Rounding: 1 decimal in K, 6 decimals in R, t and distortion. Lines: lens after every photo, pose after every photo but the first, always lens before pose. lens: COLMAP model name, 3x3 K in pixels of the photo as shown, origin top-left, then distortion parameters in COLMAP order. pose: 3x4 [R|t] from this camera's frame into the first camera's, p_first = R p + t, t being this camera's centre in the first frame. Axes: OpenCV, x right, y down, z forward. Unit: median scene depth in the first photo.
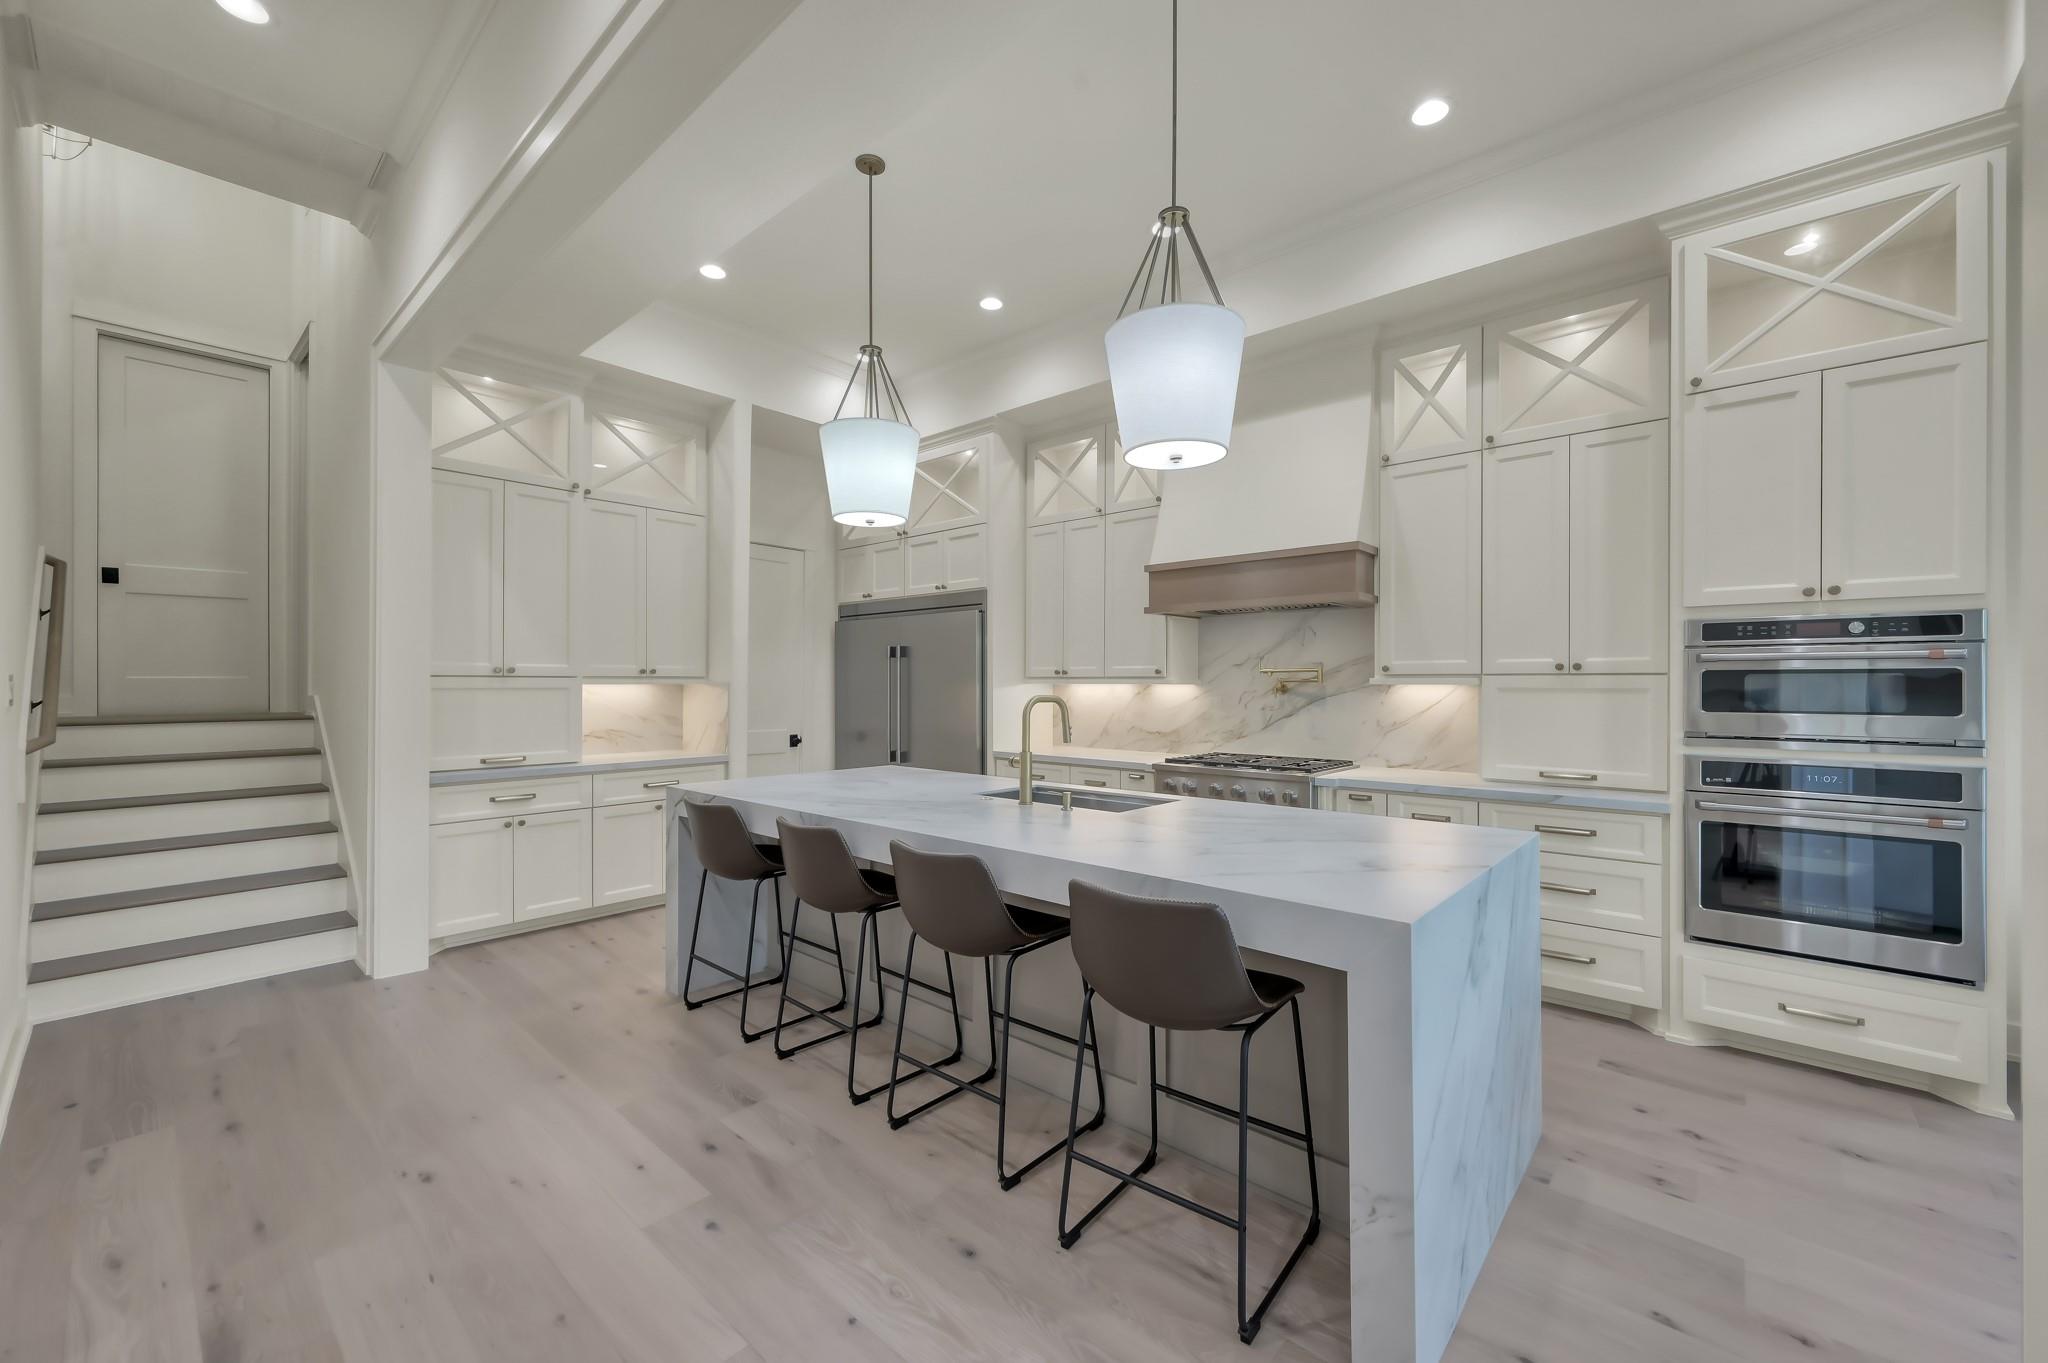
lens RADIAL K [[808.0, 0, 1026.1], [0, 808.0, 683.5], [0, 0, 1]] dist [0.000247, 0.000310]
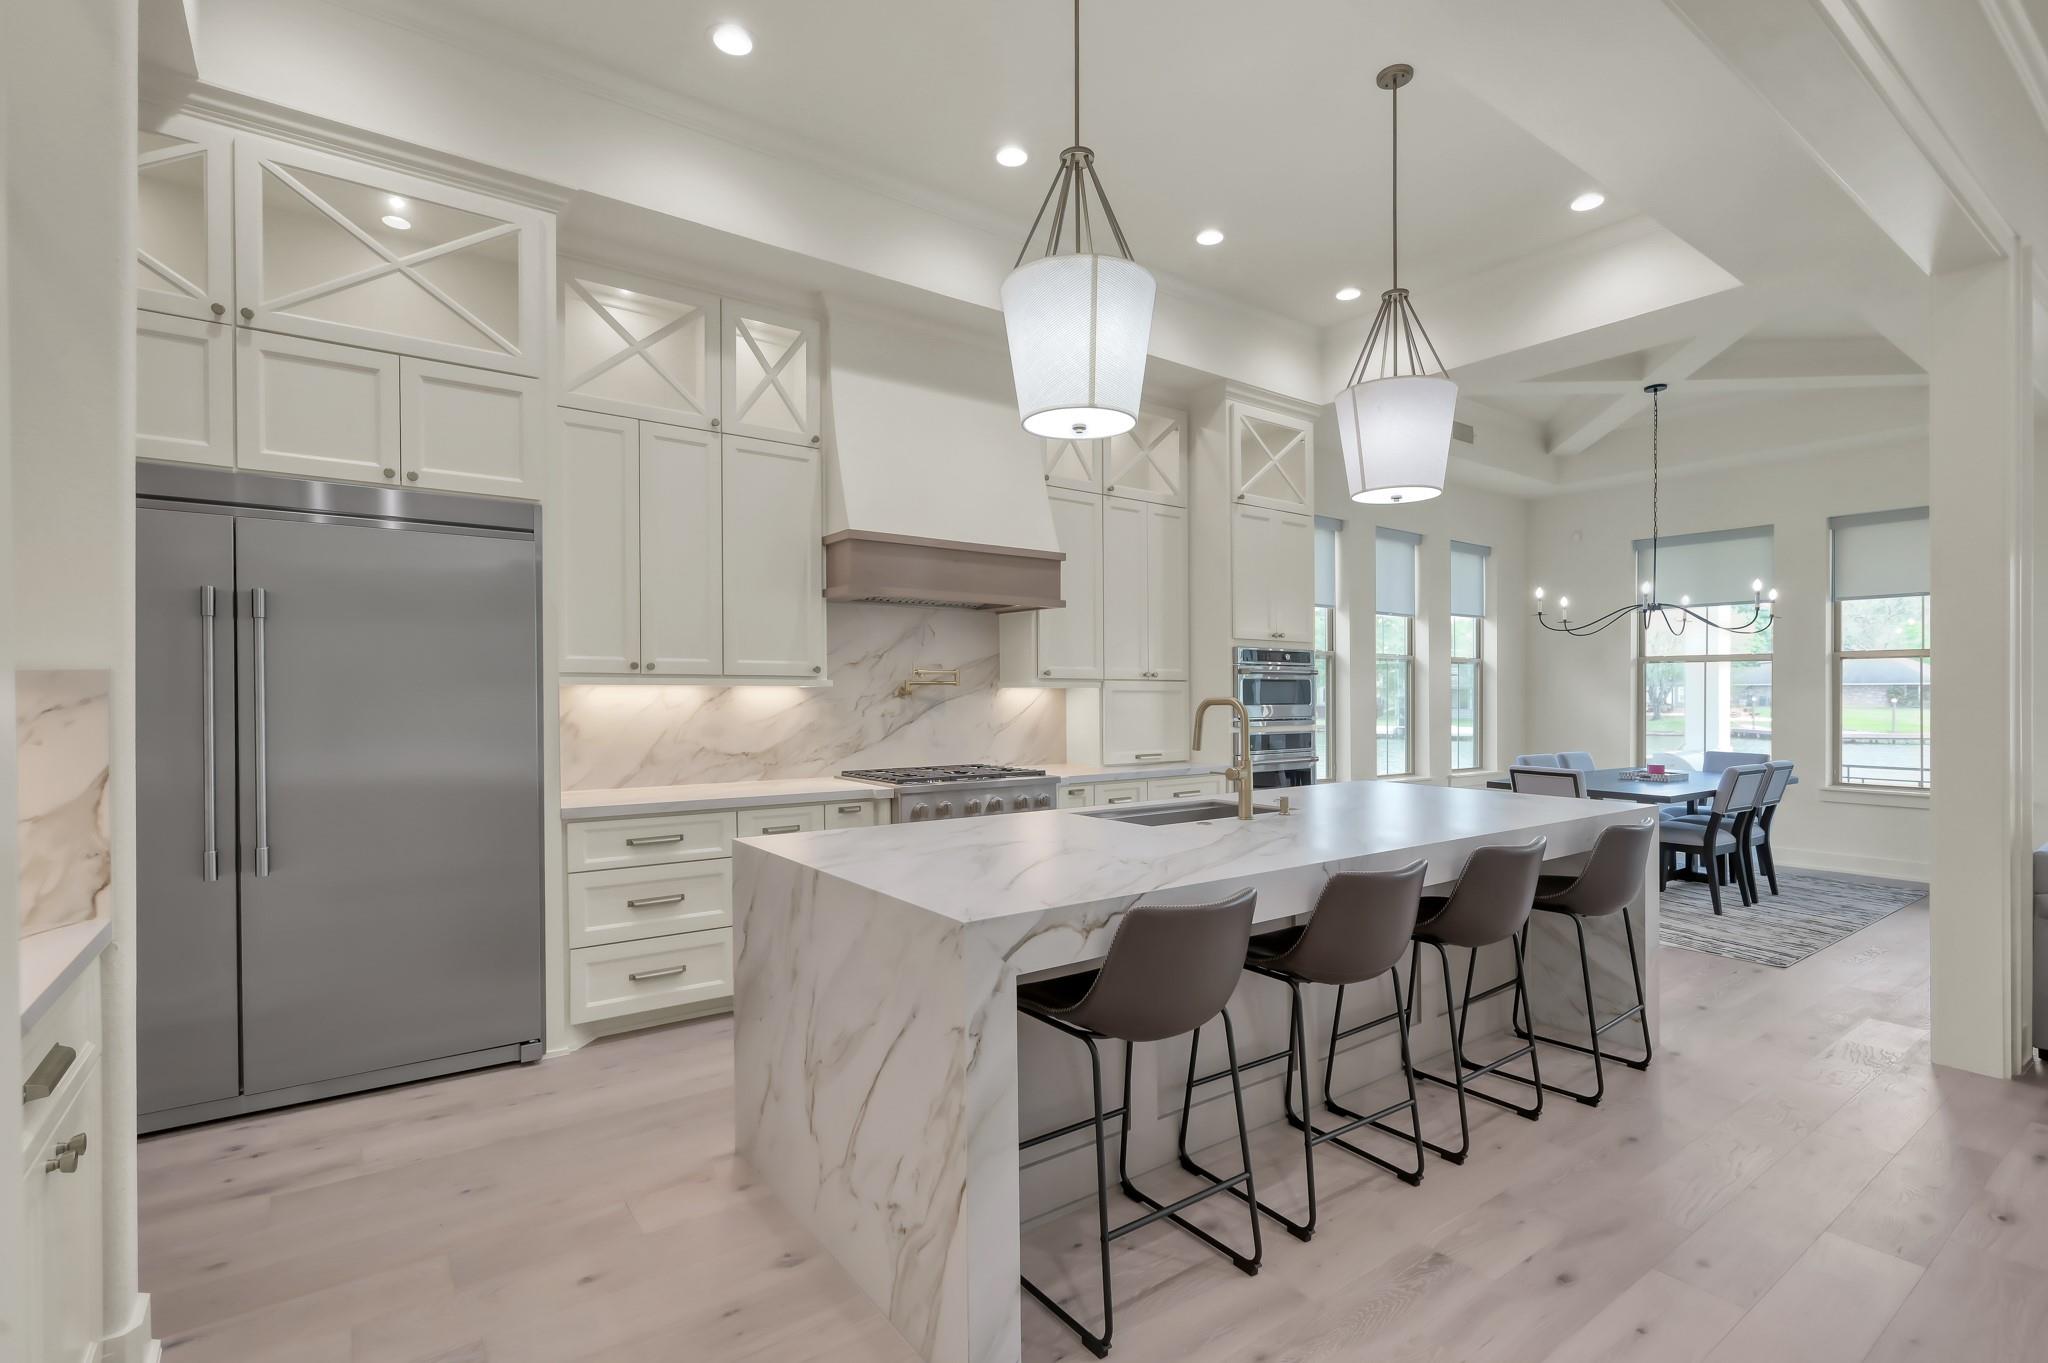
lens RADIAL K [[954.7, 0, 1022.7], [0, 954.7, 695.4], [0, 0, 1]] dist [0.001289, 0.000330]
pose [[0.206964, -0.004306, 0.978339, -0.805919], [-0.001833, 0.999987, 0.004789, 0.005605], [-0.978347, -0.002784, 0.206954, 0.762712]]
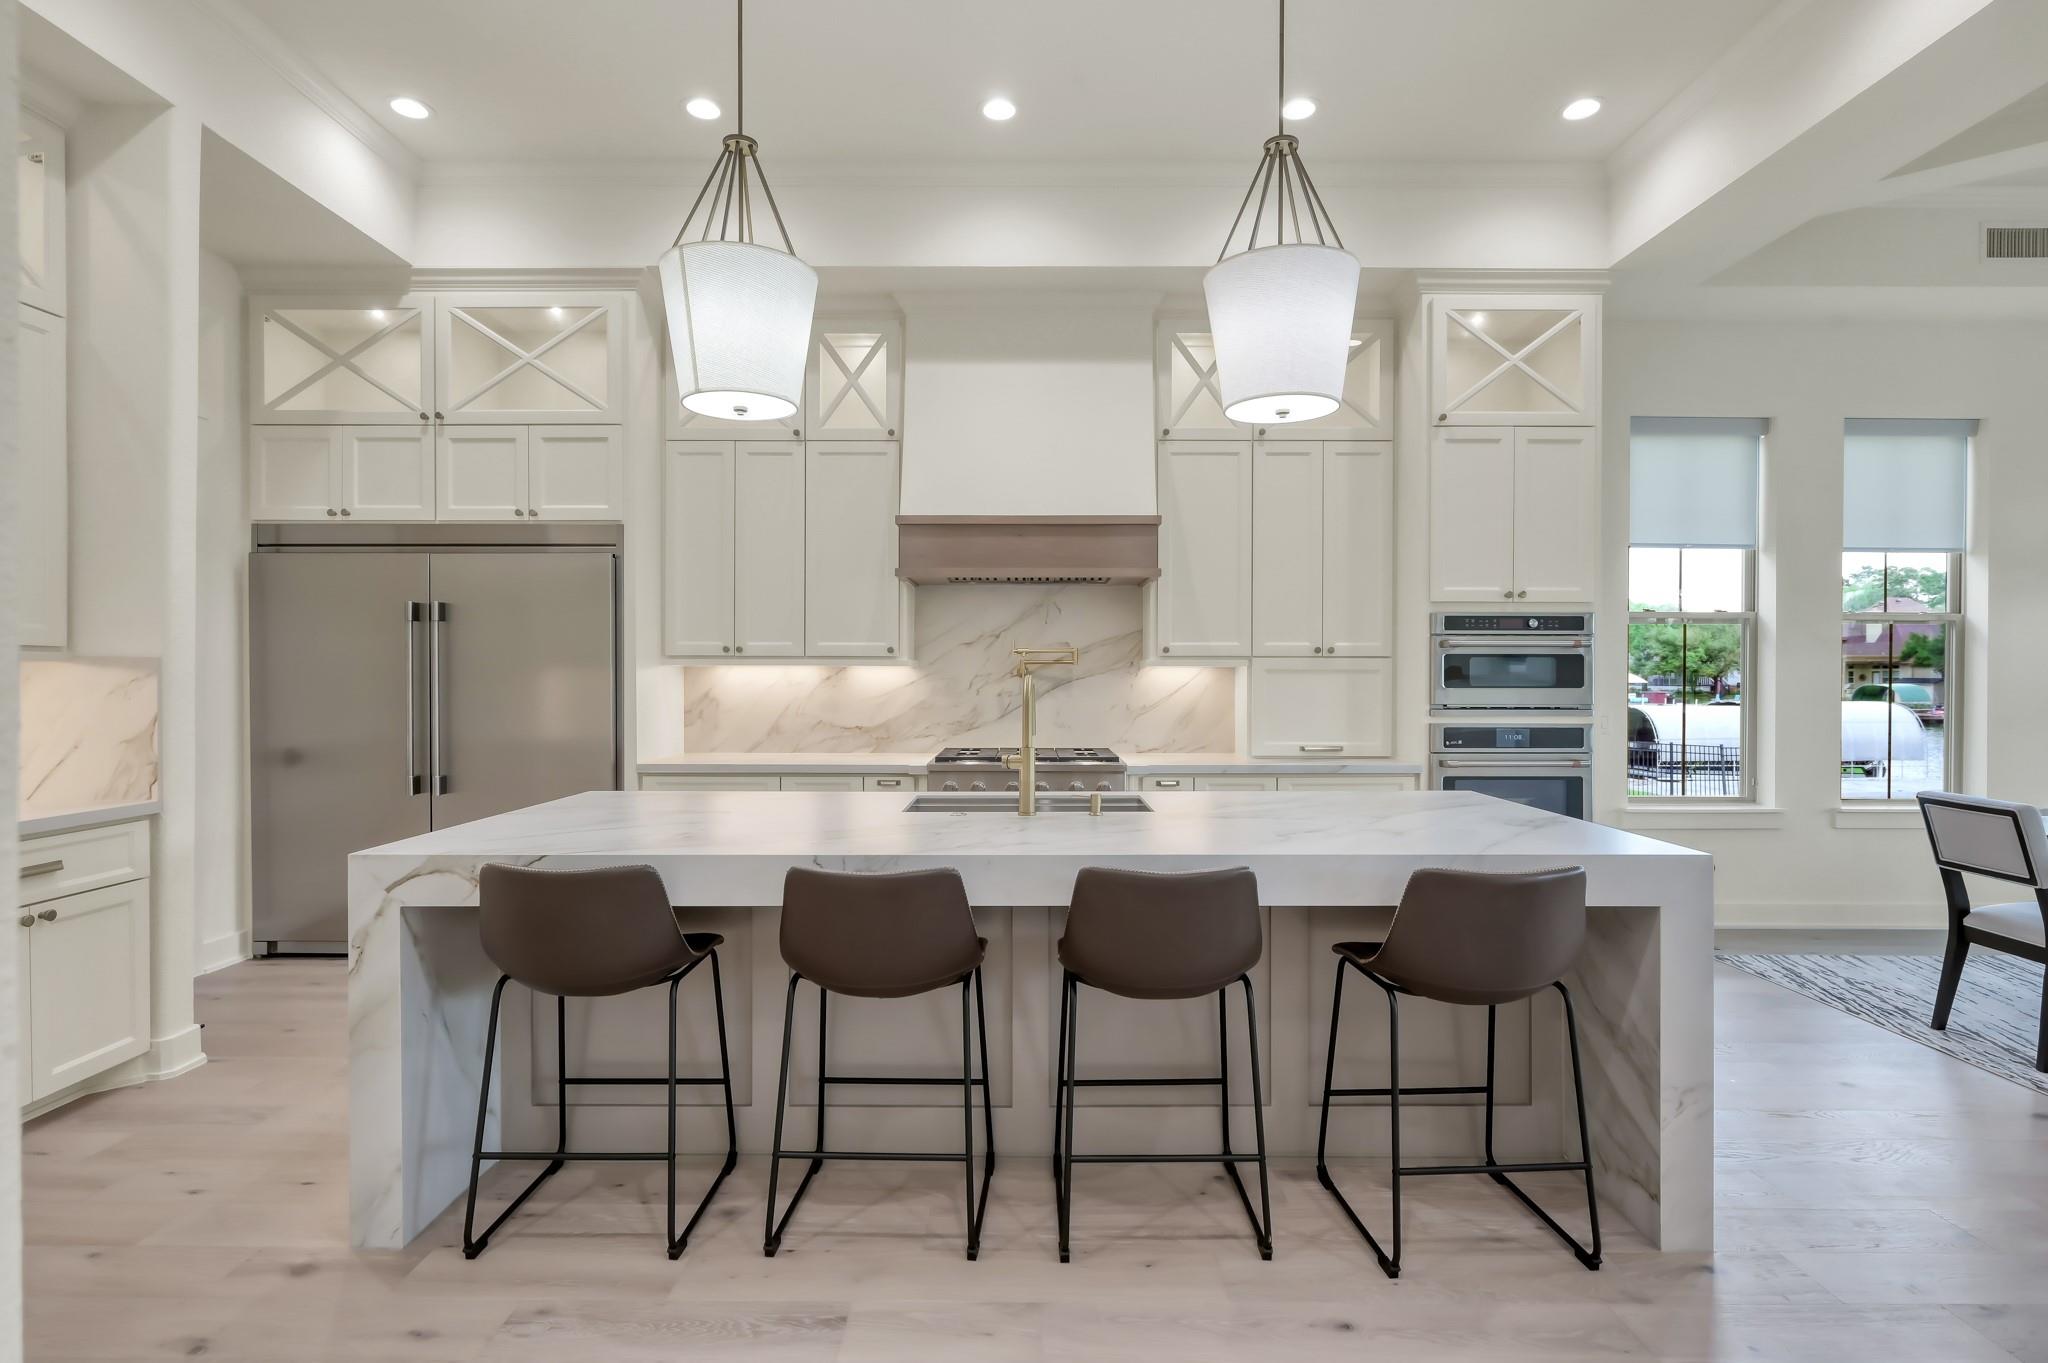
lens RADIAL K [[1007.1, 0, 1025.3], [0, 1007.1, 683.8], [0, 0, 1]] dist [-0.000899, -0.000003]
pose [[0.747672, -0.007485, 0.664026, -0.479991], [-0.000506, 0.999930, 0.011841, 0.008107], [-0.664068, -0.009189, 0.747616, 0.206683]]
